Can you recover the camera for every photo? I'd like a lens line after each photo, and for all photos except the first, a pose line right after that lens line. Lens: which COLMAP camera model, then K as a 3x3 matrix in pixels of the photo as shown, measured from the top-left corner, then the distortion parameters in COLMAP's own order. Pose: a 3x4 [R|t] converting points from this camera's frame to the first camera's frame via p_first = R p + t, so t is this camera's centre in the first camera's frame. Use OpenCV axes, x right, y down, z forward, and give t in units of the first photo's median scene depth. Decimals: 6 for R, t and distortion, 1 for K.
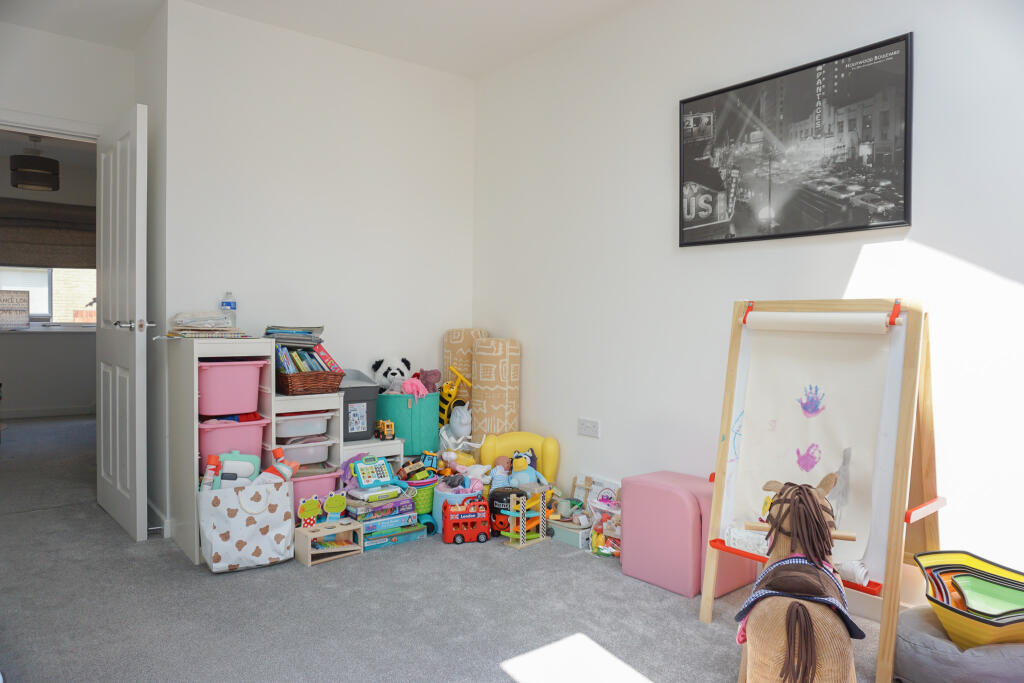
lens RADIAL K [[681.5, 0, 511.6], [0, 681.5, 333.9], [0, 0, 1]] dist [-0.063721, 0.048715]
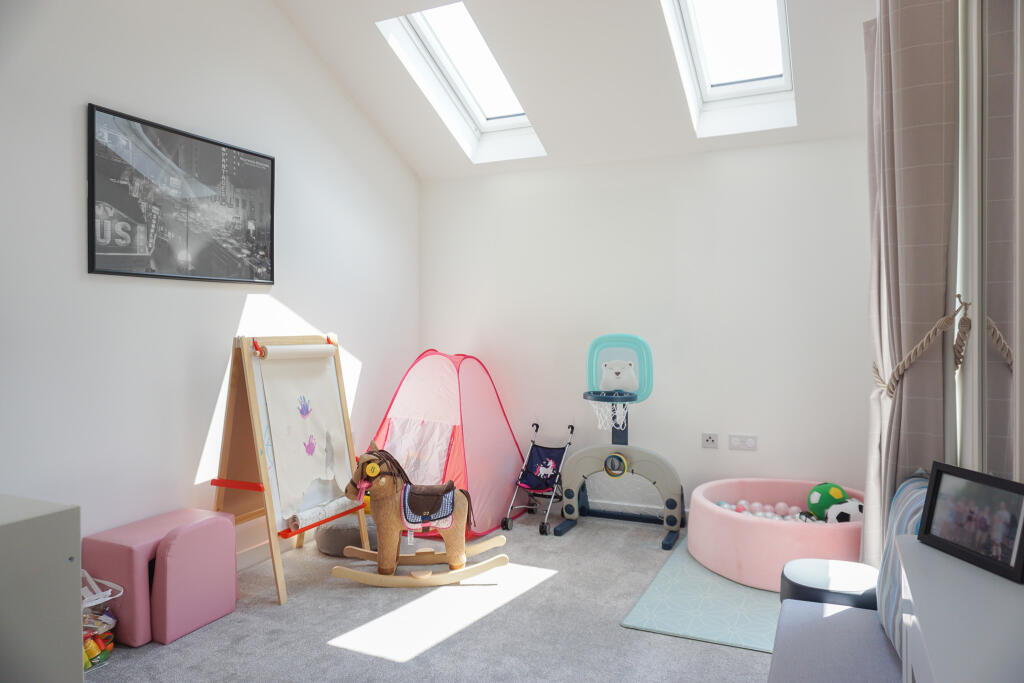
lens RADIAL K [[681.5, 0, 511.6], [0, 681.5, 333.9], [0, 0, 1]] dist [-0.063721, 0.048715]
pose [[-0.433961, -0.017748, 0.900757, -0.841020], [0.019908, 0.999373, 0.029282, -0.071945], [-0.900712, 0.030640, -0.433335, 0.987272]]
